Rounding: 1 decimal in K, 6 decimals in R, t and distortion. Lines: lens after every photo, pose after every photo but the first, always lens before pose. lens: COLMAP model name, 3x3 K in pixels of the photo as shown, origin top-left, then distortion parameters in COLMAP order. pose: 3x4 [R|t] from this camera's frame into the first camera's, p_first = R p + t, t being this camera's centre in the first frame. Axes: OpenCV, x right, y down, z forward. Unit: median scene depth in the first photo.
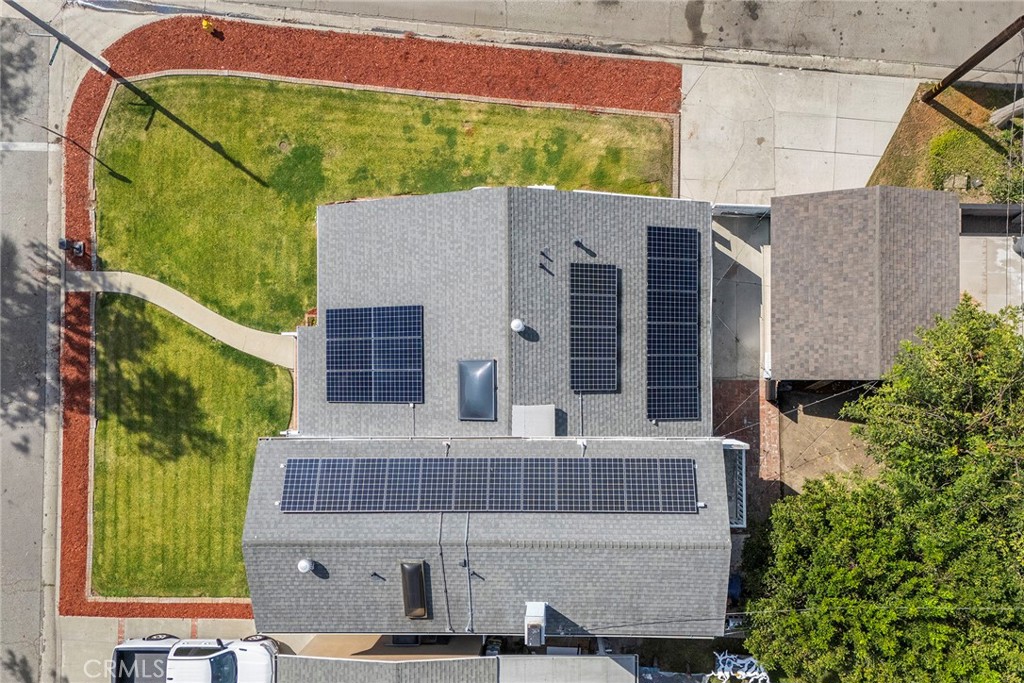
lens RADIAL K [[811.2, 0, 500.4], [0, 811.2, 369.7], [0, 0, 1]] dist [0.016074, 0.001277]
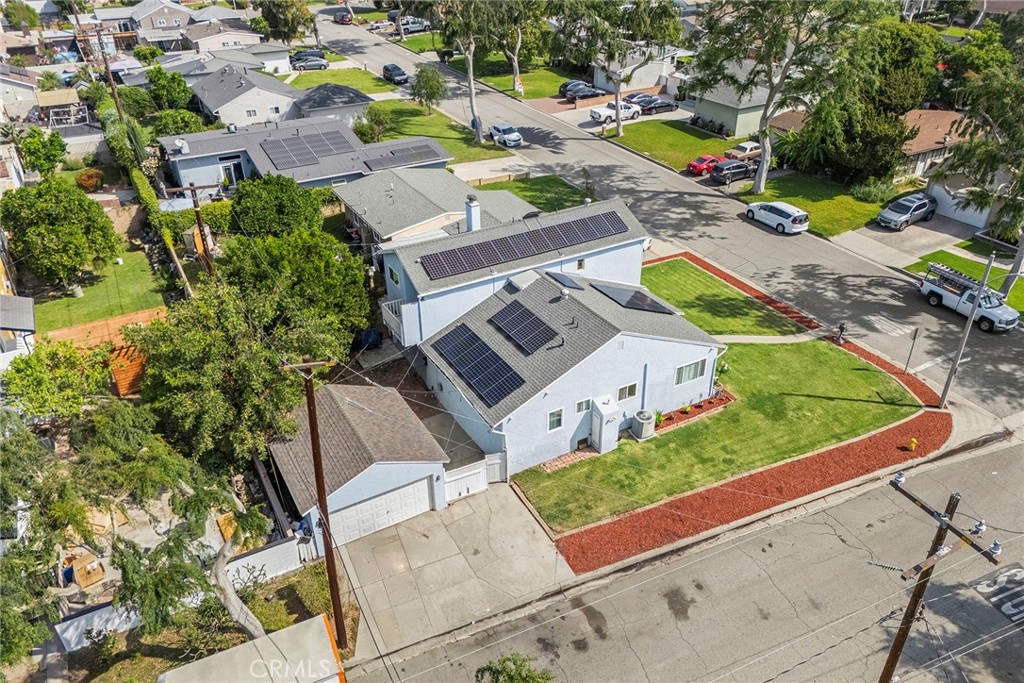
lens RADIAL K [[759.6, 0, 512.0], [0, 759.6, 341.5], [0, 0, 1]] dist [-0.008333, -0.003732]
pose [[-0.867480, 0.300552, -0.396418, 0.579780], [-0.494273, -0.430505, 0.755221, -0.923088], [0.056323, 0.851078, 0.522009, 0.233970]]
